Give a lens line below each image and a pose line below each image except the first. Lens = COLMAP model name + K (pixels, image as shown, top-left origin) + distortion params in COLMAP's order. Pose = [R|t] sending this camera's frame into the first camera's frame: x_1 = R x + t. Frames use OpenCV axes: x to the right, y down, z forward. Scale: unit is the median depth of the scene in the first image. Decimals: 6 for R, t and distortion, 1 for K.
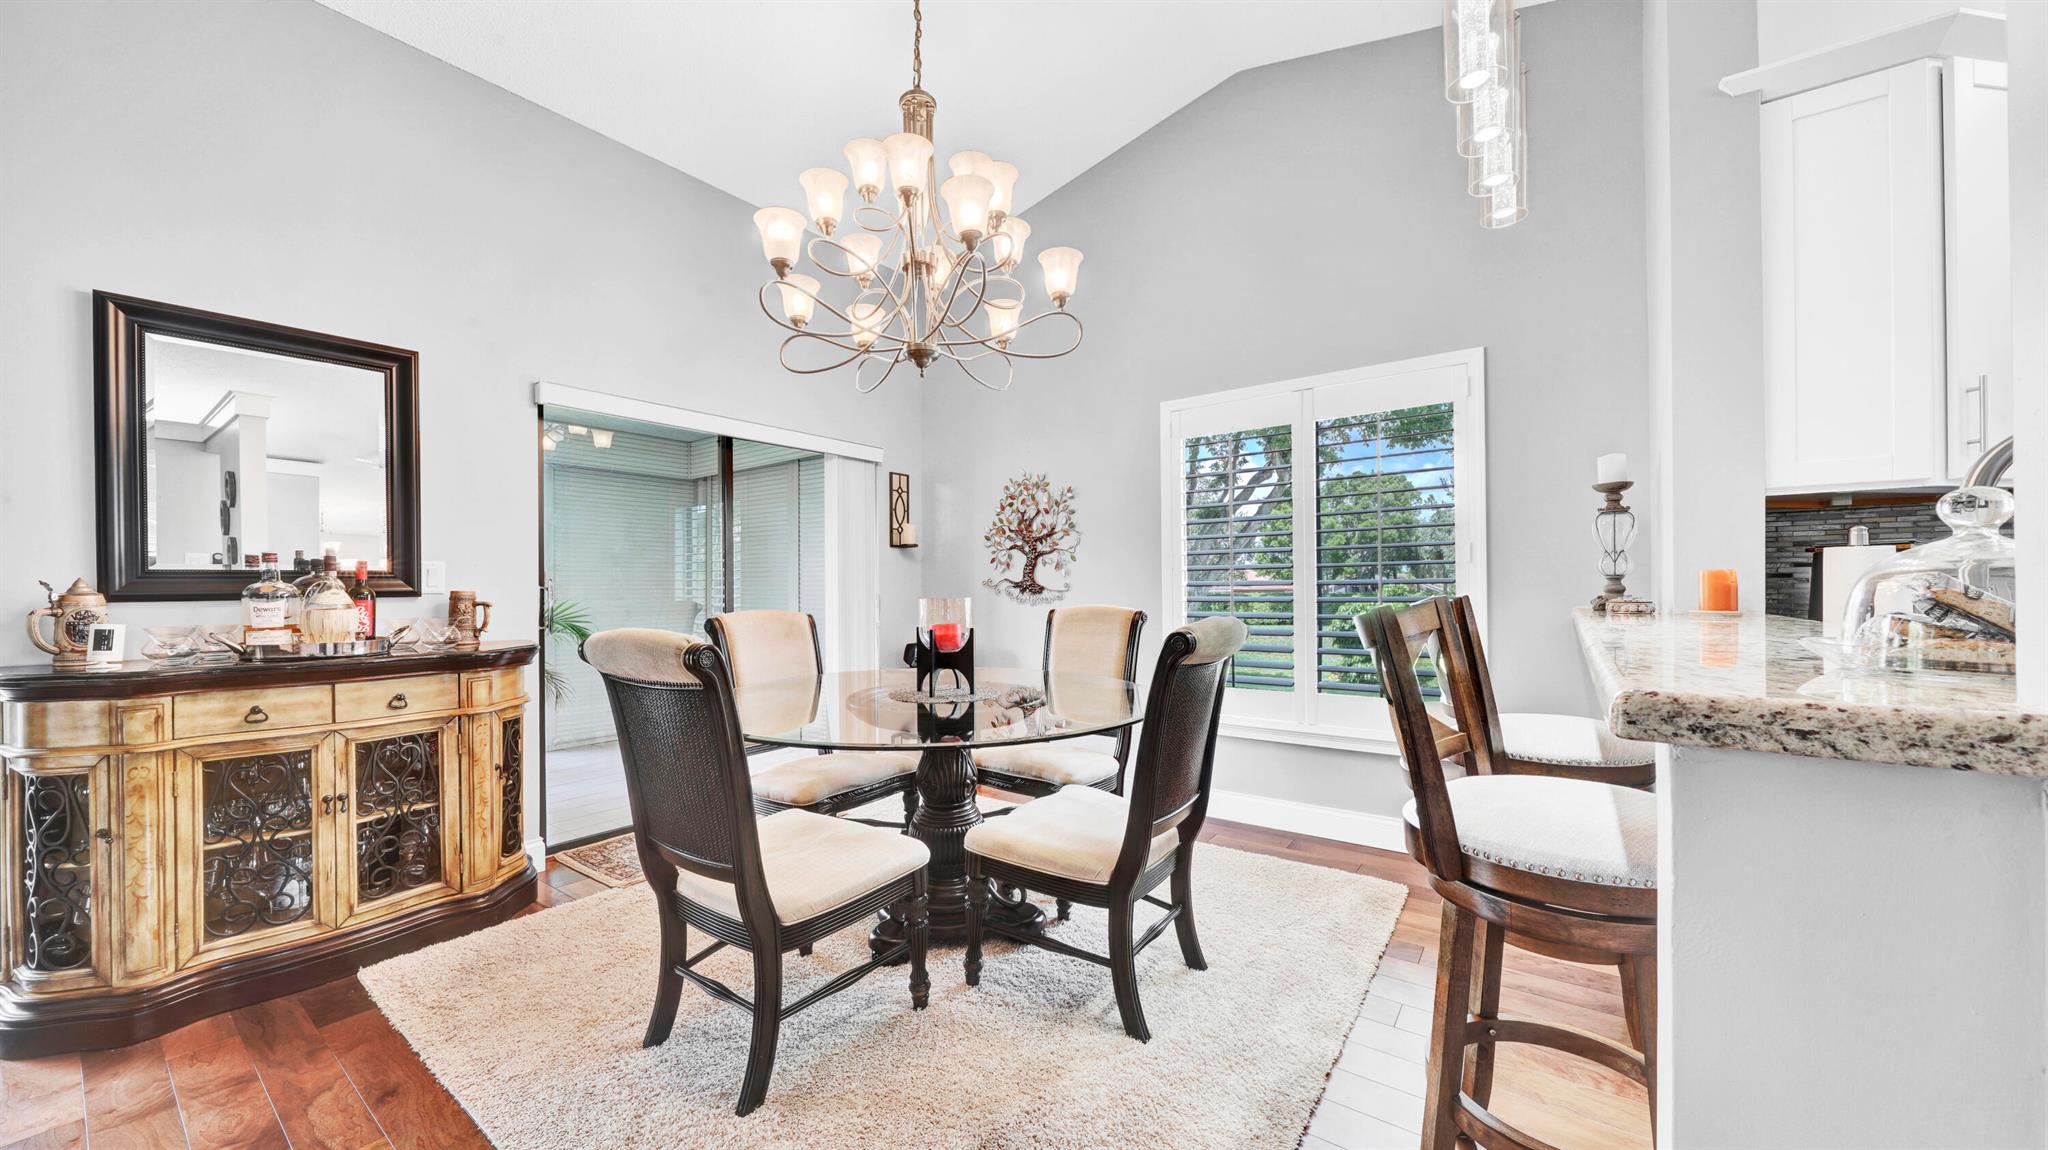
lens RADIAL K [[719.1, 0, 1024.2], [0, 719.1, 588.1], [0, 0, 1]] dist [-0.004426, -0.000089]
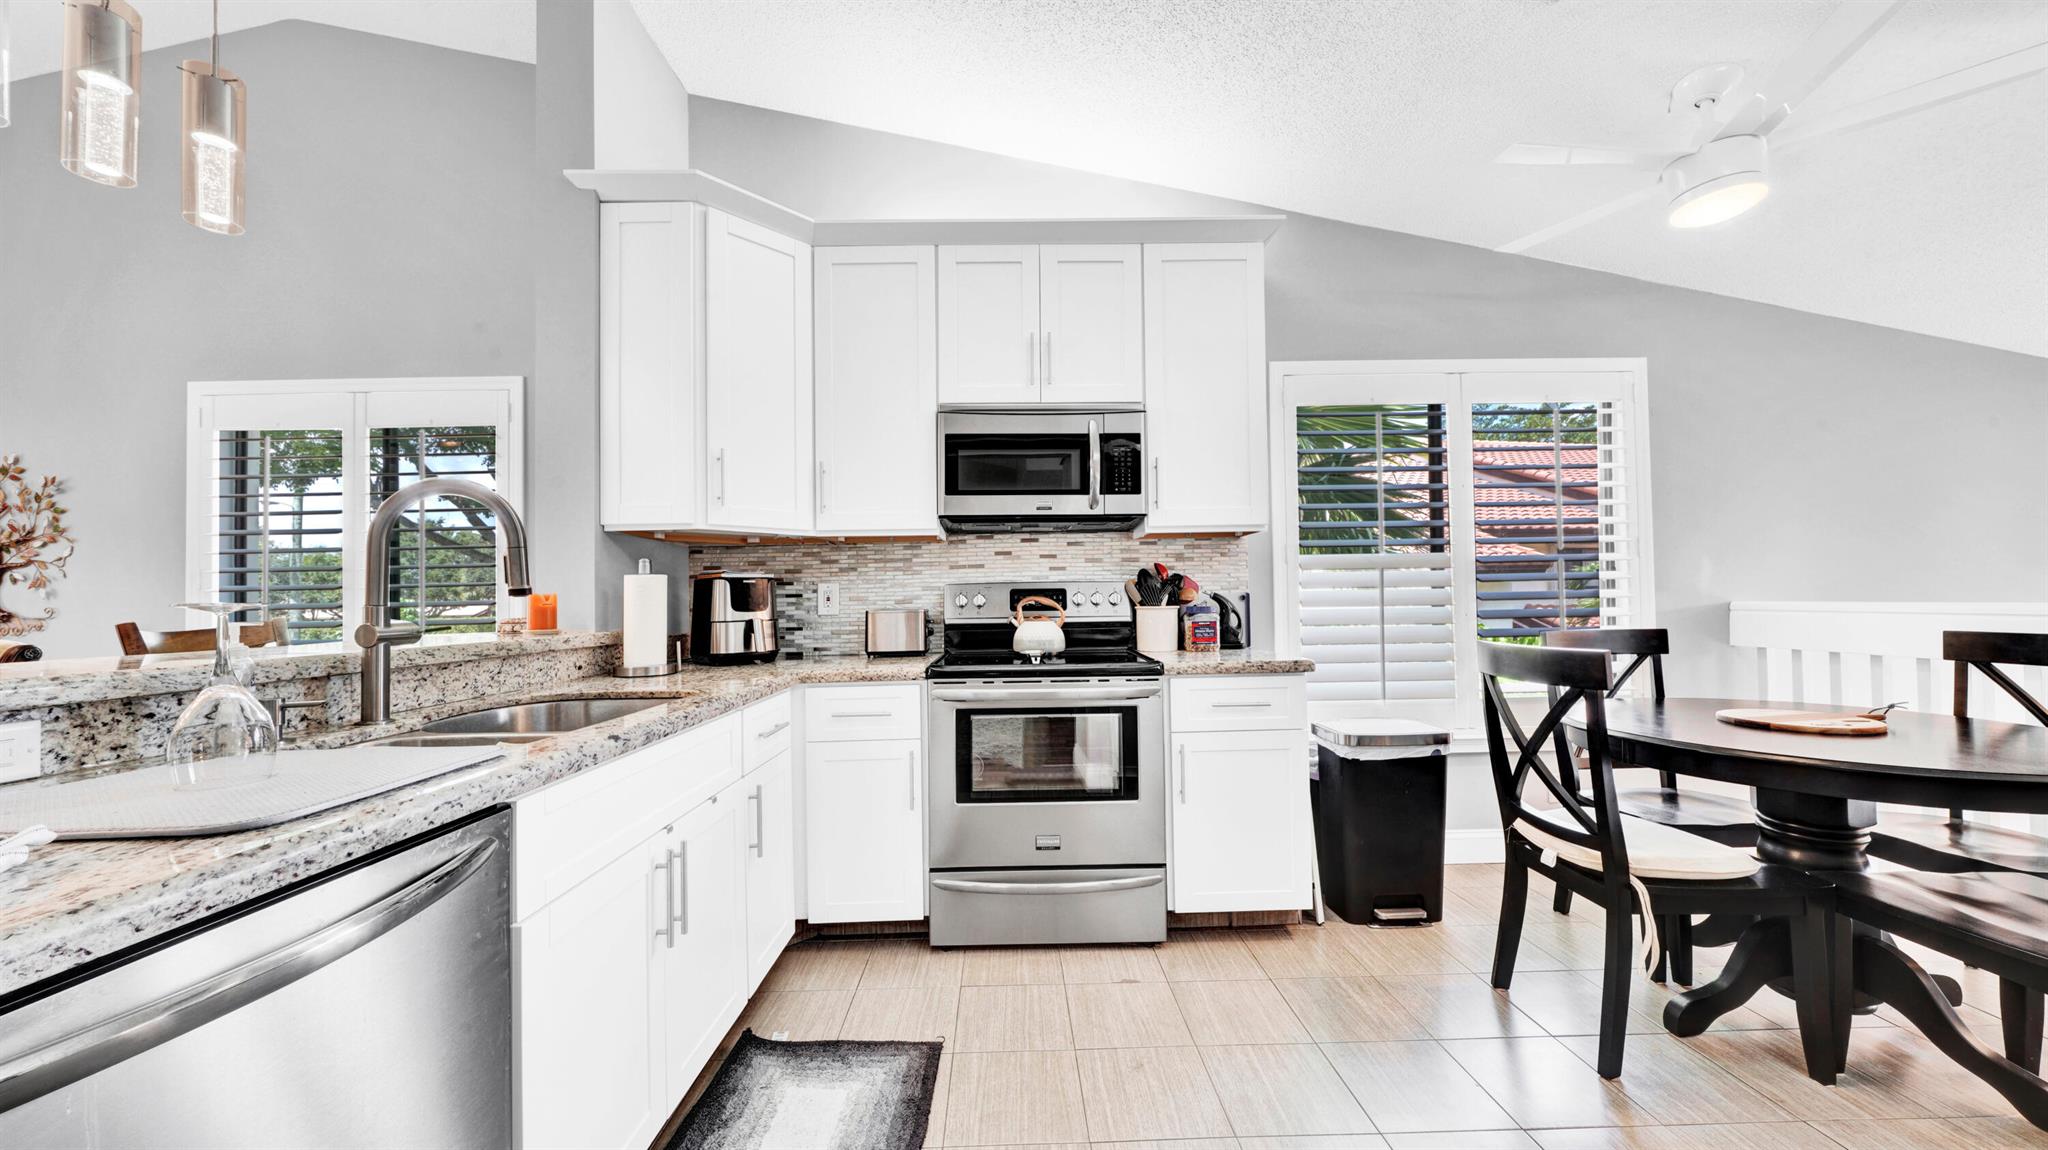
lens RADIAL K [[732.0, 0, 1015.7], [0, 732.0, 586.3], [0, 0, 1]] dist [-0.006294, -0.000324]
pose [[0.802979, 0.007394, 0.595961, 0.742838], [0.010531, 0.999591, -0.026591, 0.002162], [-0.595914, 0.027629, 0.802573, -0.321870]]
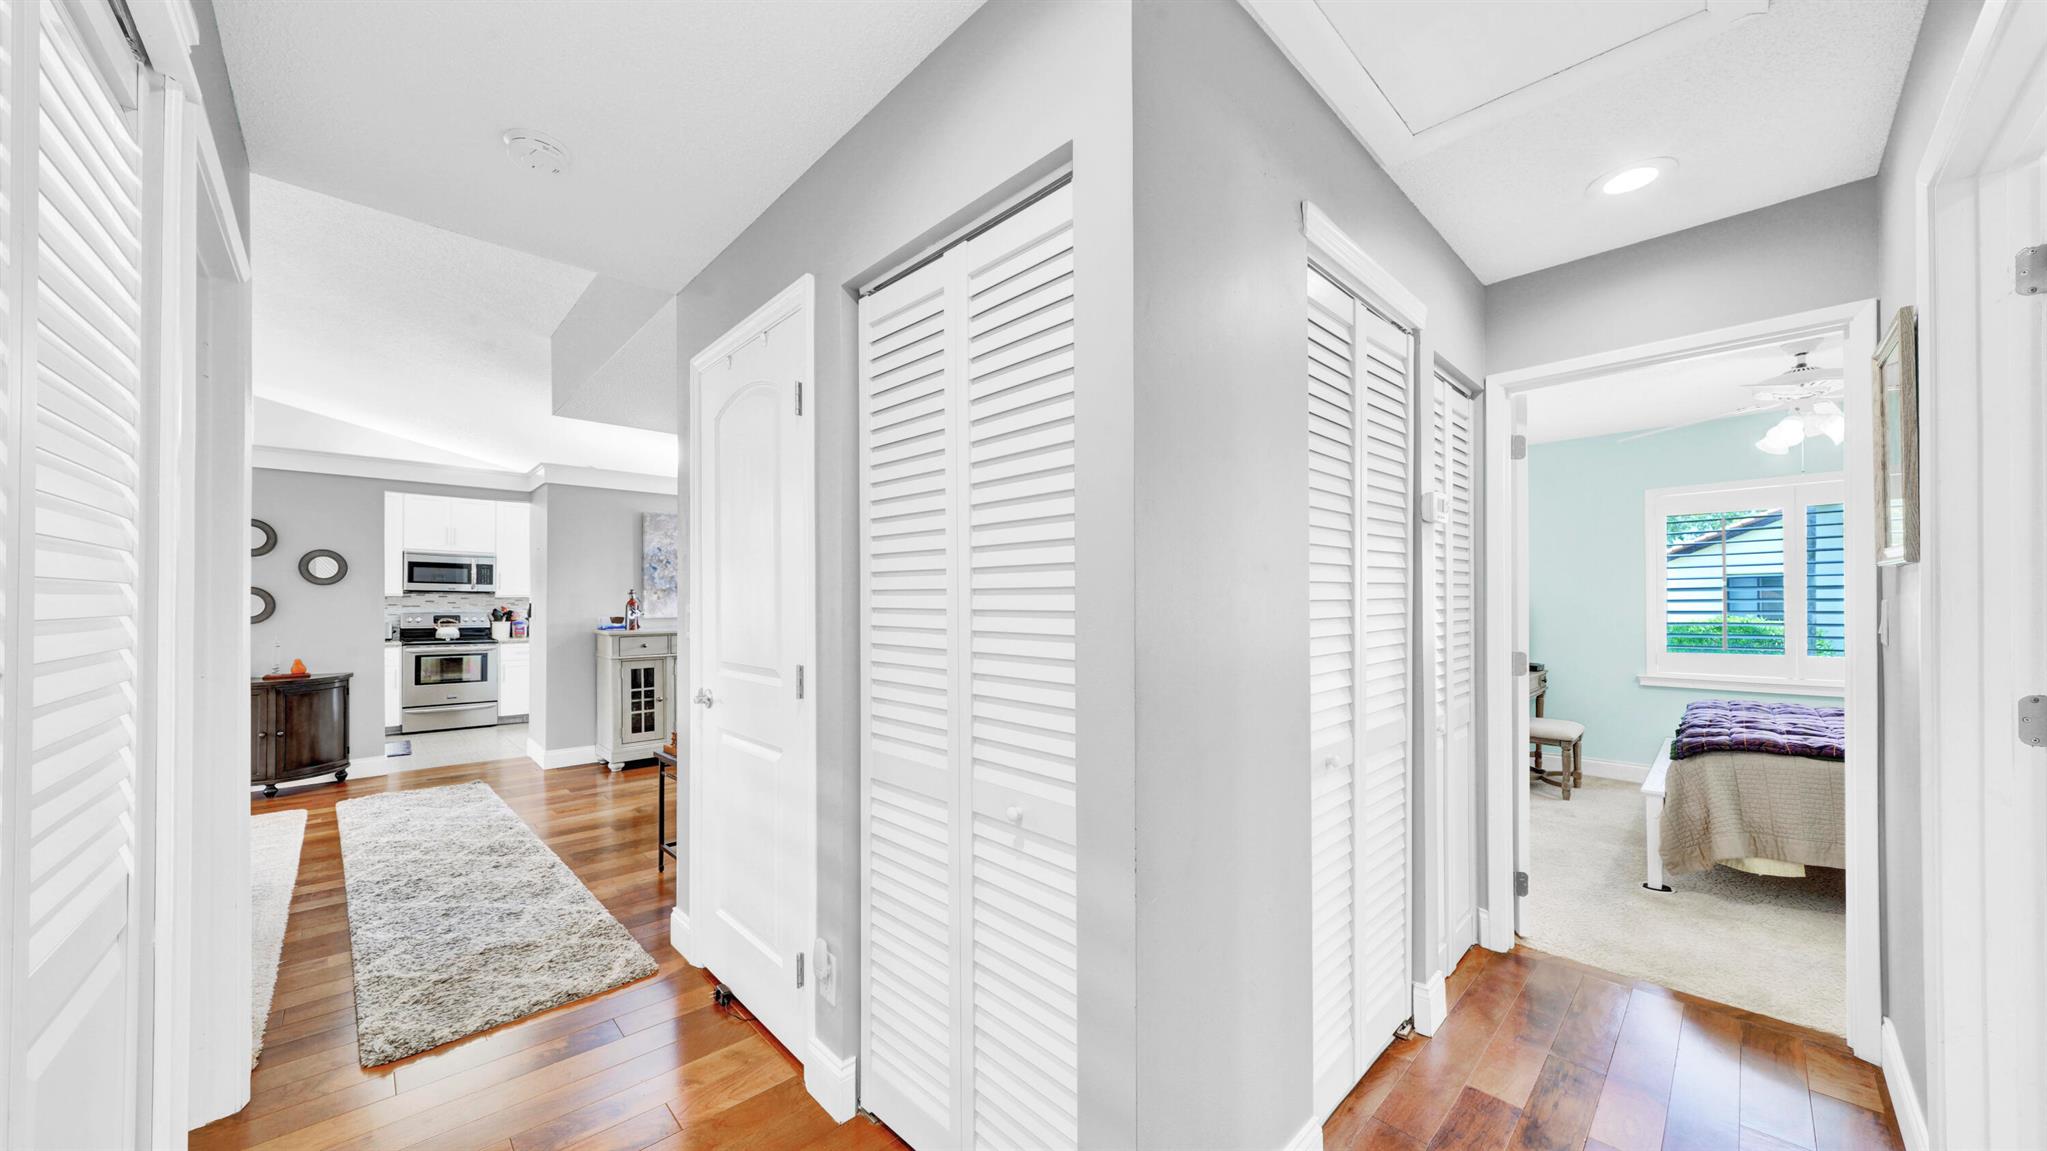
lens RADIAL K [[702.4, 0, 1026.1], [0, 702.4, 602.2], [0, 0, 1]] dist [-0.009946, -0.000026]
pose [[0.172436, 0.012841, 0.984937, -1.249131], [0.002238, 0.999907, -0.013428, -0.038750], [-0.985018, 0.004519, 0.172392, -2.593251]]
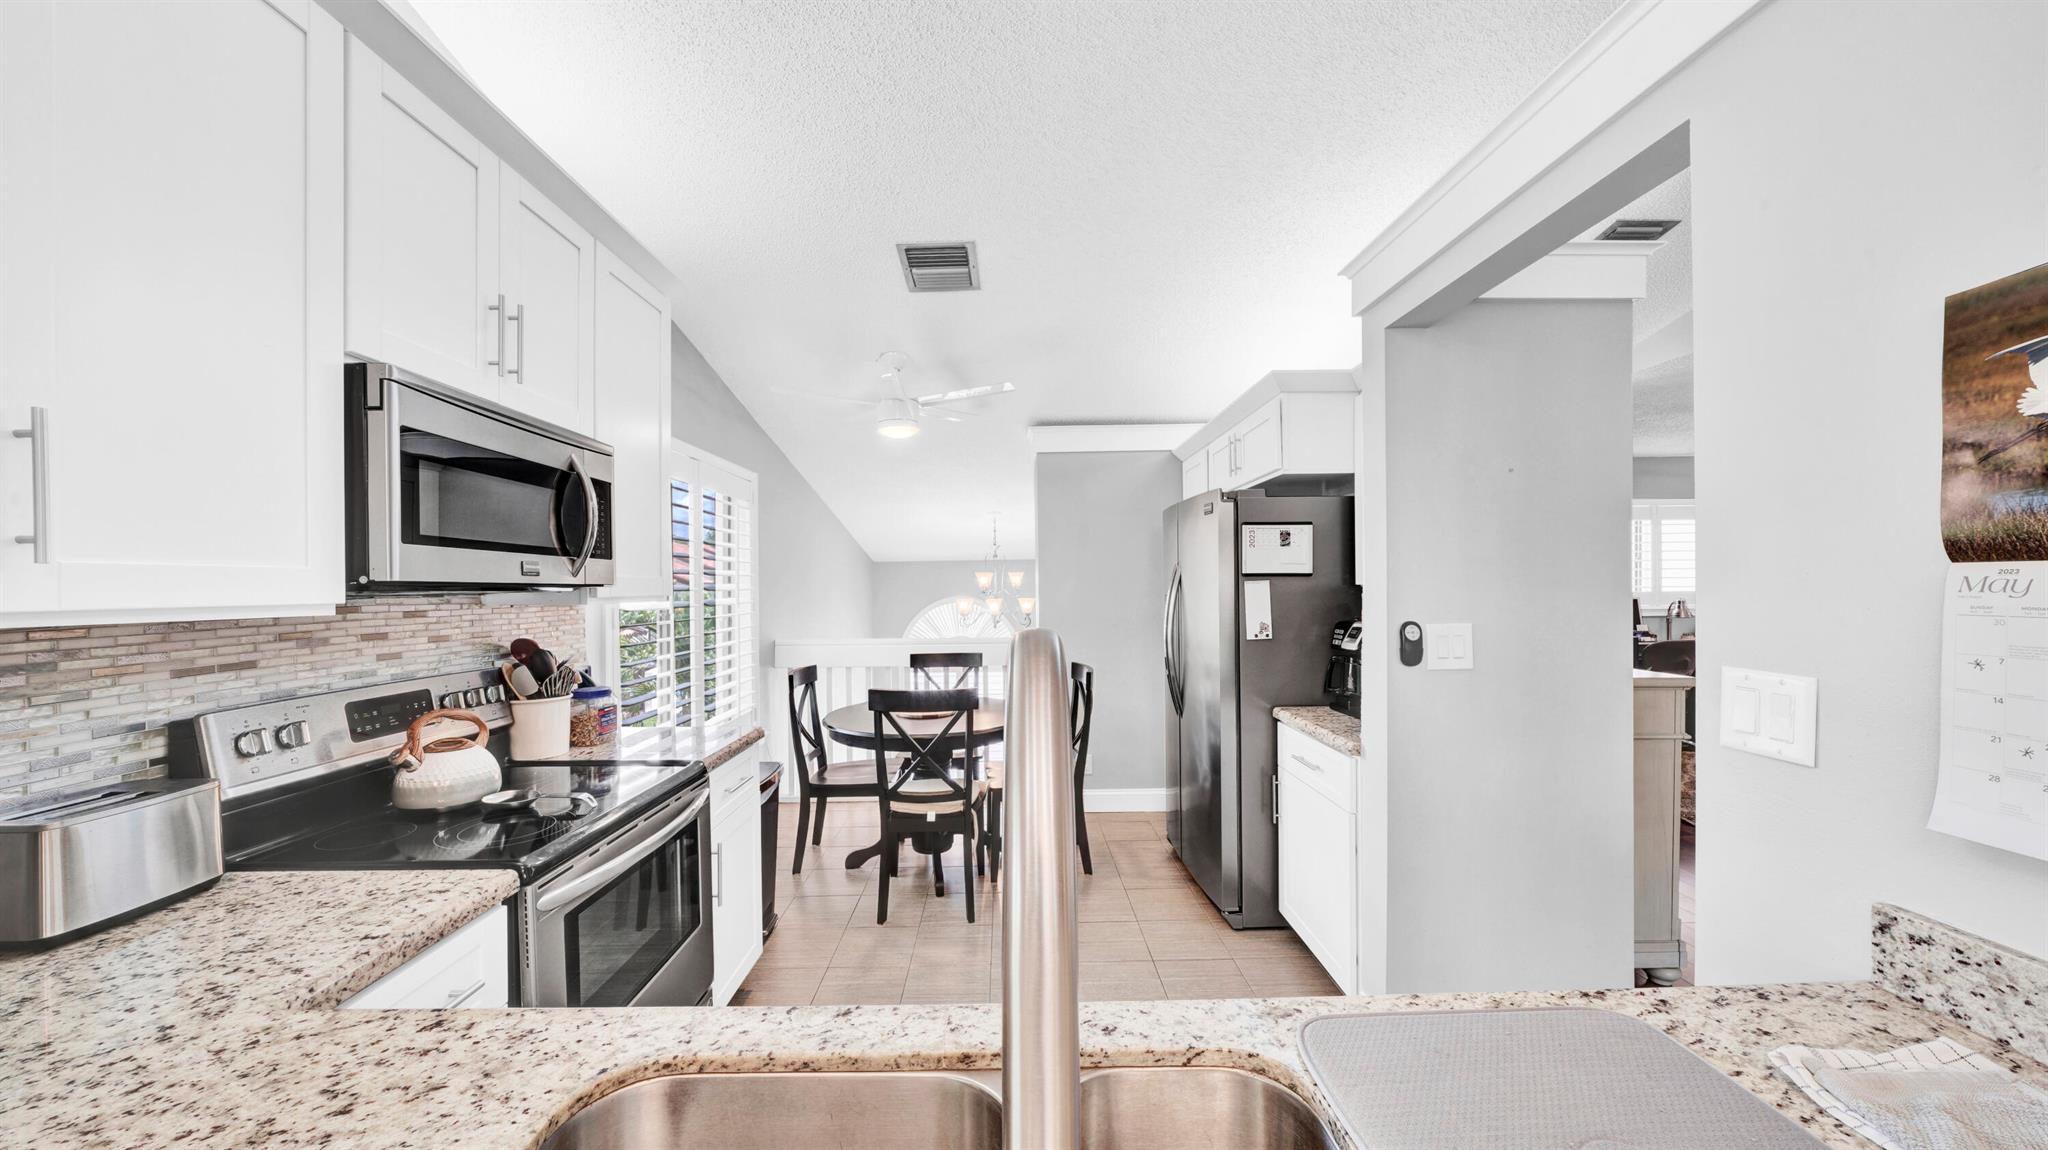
lens RADIAL K [[715.8, 0, 1044.6], [0, 715.8, 587.0], [0, 0, 1]] dist [-0.001706, -0.000069]
pose [[-0.627804, 0.010613, 0.778299, 0.551800], [0.016973, 0.999856, 0.000057, -0.127608], [-0.778186, 0.013245, -0.627894, 0.627798]]
